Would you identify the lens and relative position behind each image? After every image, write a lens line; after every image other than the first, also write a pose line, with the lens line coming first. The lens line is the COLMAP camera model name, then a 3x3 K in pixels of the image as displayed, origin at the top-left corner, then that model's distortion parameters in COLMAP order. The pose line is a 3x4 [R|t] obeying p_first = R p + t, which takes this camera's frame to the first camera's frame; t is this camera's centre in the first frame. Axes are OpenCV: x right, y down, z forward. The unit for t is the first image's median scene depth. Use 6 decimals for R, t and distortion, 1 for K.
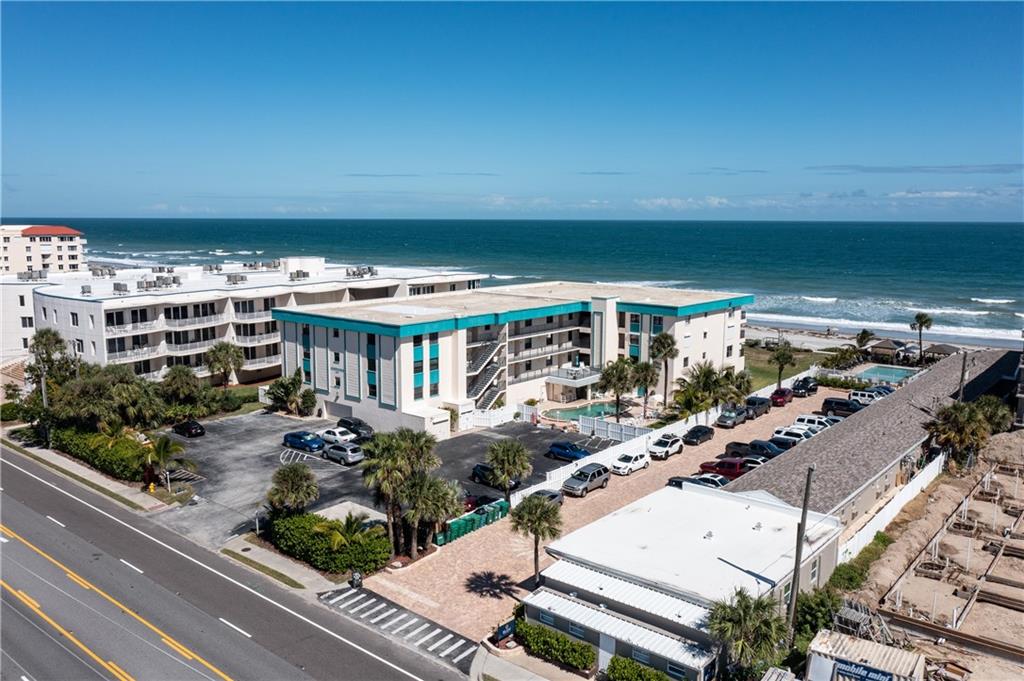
lens RADIAL K [[811.2, 0, 506.6], [0, 811.2, 343.3], [0, 0, 1]] dist [-0.019783, 0.015162]
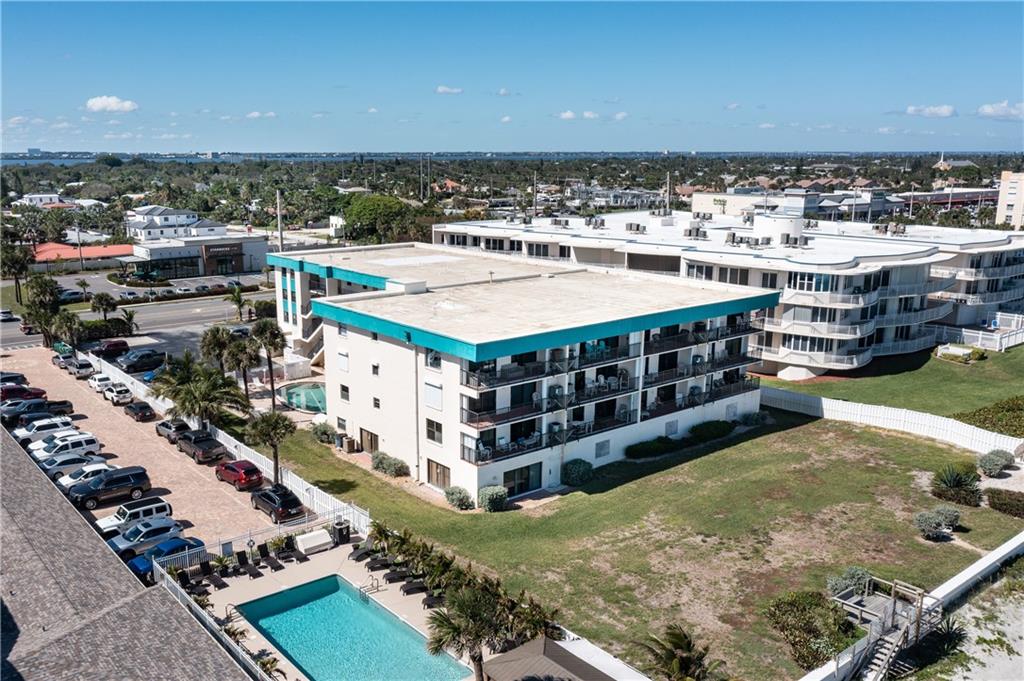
lens RADIAL K [[864.8, 0, 470.5], [0, 864.8, 386.9], [0, 0, 1]] dist [-0.002904, -0.003564]
pose [[-0.197607, 0.253105, -0.947042, 0.995903], [-0.148534, 0.947207, 0.284142, -0.225907], [0.968963, 0.196817, -0.149580, 1.383420]]
